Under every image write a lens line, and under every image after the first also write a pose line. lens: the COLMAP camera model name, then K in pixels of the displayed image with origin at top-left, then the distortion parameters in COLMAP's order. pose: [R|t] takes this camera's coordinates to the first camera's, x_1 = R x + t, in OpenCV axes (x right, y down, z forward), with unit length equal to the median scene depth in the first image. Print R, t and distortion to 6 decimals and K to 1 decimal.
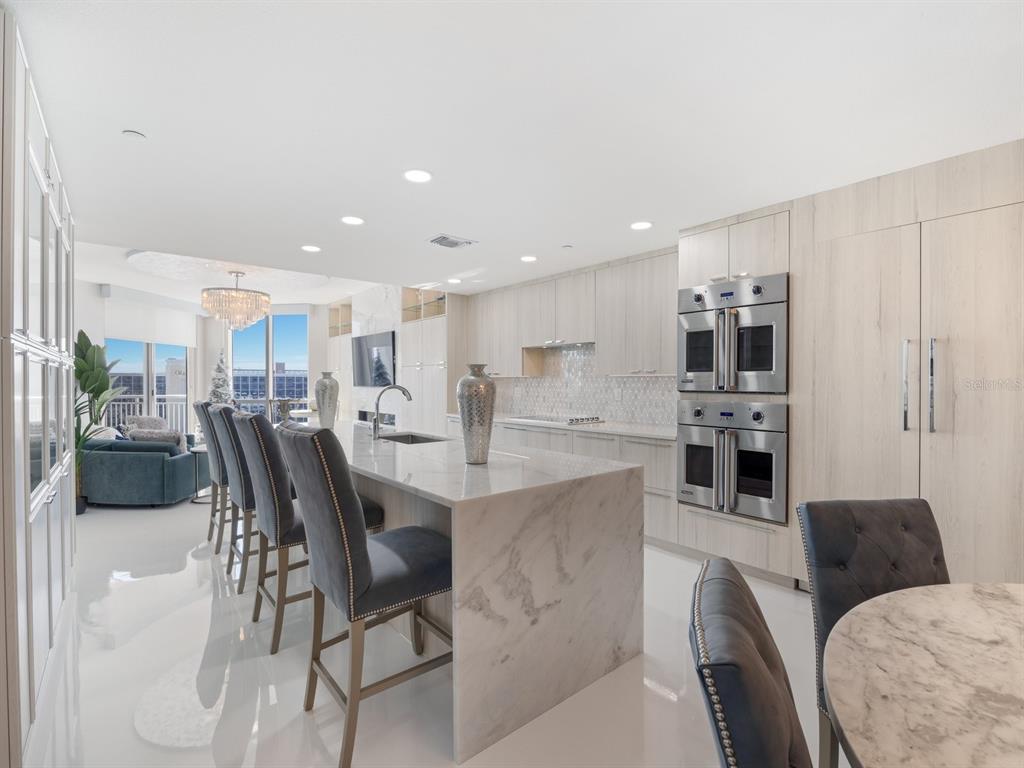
lens RADIAL K [[478.2, 0, 519.0], [0, 478.2, 383.7], [0, 0, 1]] dist [-0.017544, 0.002627]
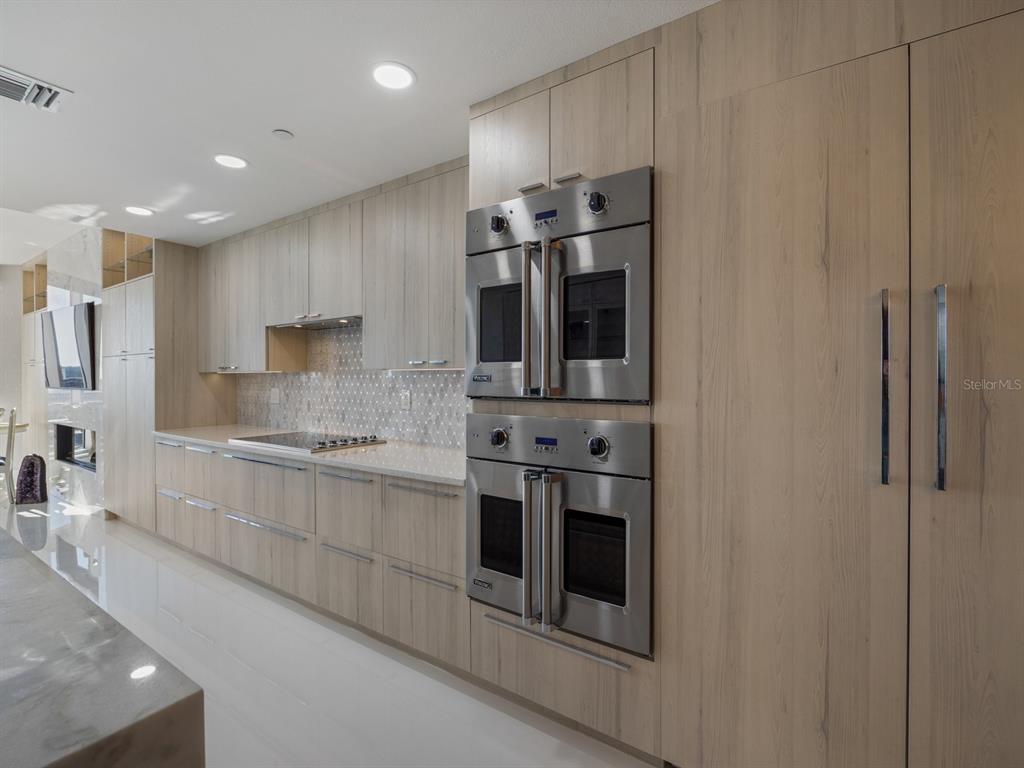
lens RADIAL K [[478.2, 0, 518.1], [0, 478.2, 381.4], [0, 0, 1]] dist [-0.017544, 0.002627]
pose [[0.963273, -0.003776, 0.268496, 0.246881], [0.003518, 0.999993, 0.001442, -0.003059], [-0.268499, -0.000445, 0.963280, 0.466100]]
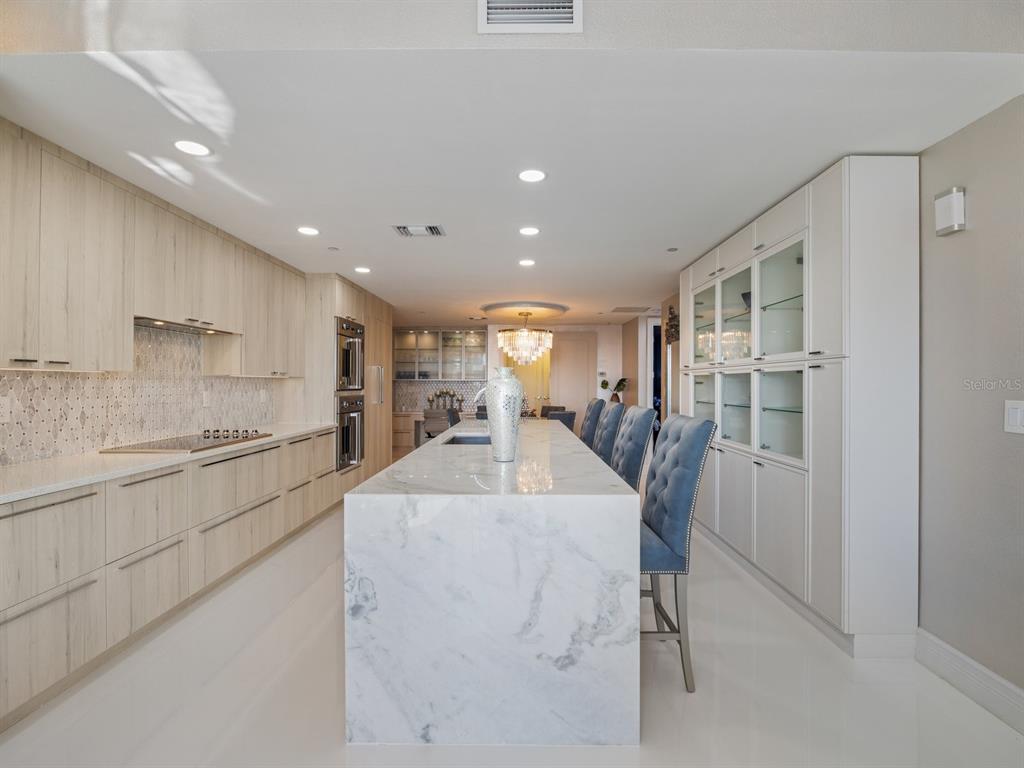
lens RADIAL K [[478.2, 0, 510.7], [0, 478.2, 381.5], [0, 0, 1]] dist [-0.017544, 0.002627]
pose [[-0.751925, -0.001885, 0.659247, -0.952029], [-0.002893, 0.999996, -0.000440, -0.010515], [-0.659243, -0.002238, -0.751927, 1.724649]]
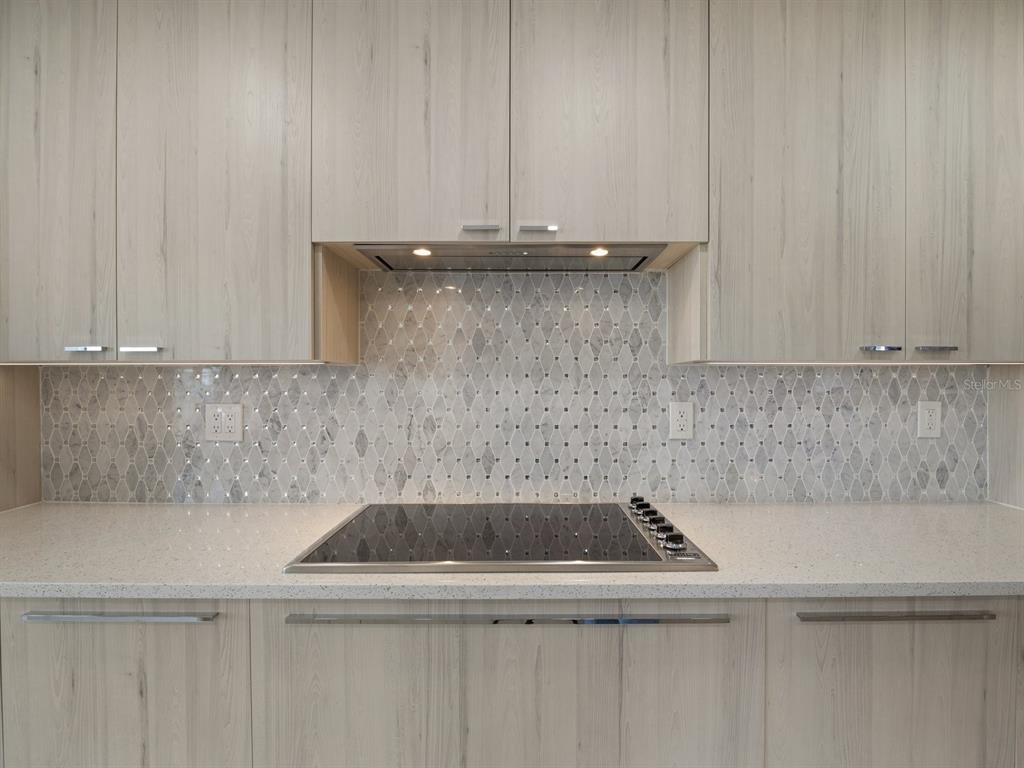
lens RADIAL K [[478.2, 0, 521.5], [0, 478.2, 389.8], [0, 0, 1]] dist [-0.017544, 0.002627]
pose [[0.644875, -0.012362, 0.764188, -0.169669], [0.005100, 0.999917, 0.011872, -0.005437], [-0.764271, -0.003759, 0.644885, 1.187319]]
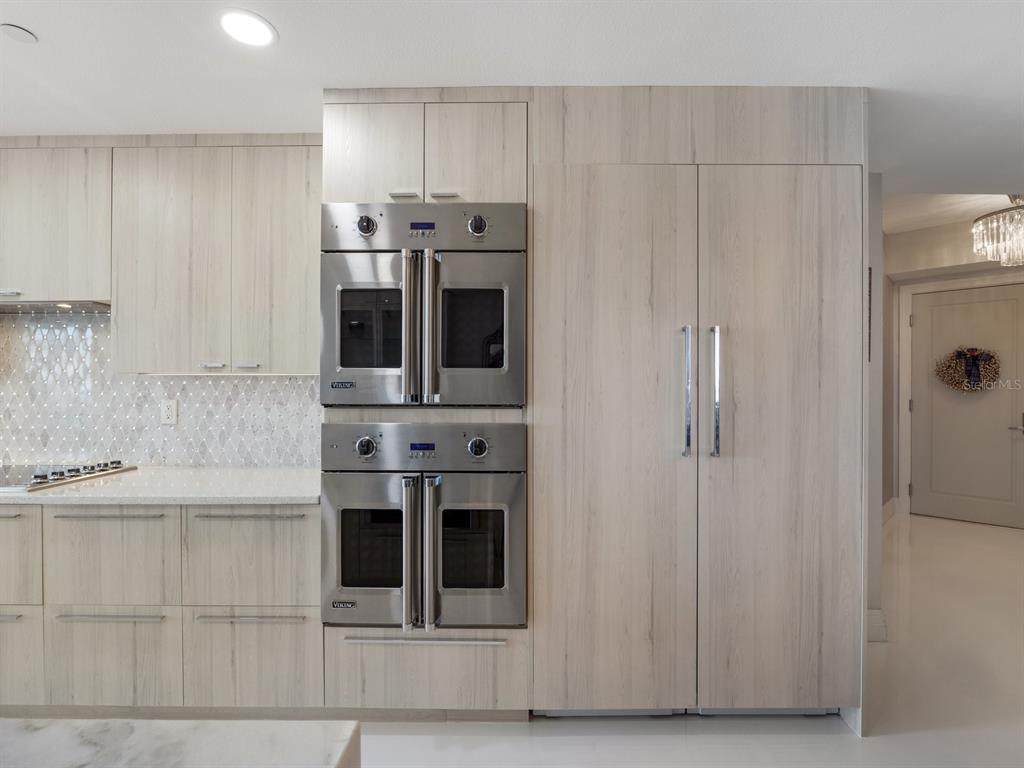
lens RADIAL K [[478.2, 0, 520.6], [0, 478.2, 387.1], [0, 0, 1]] dist [-0.017544, 0.002627]
pose [[0.646831, -0.002495, 0.762630, 0.088379], [0.004076, 0.999992, -0.000185, -0.002889], [-0.762623, 0.003228, 0.646836, 0.528794]]
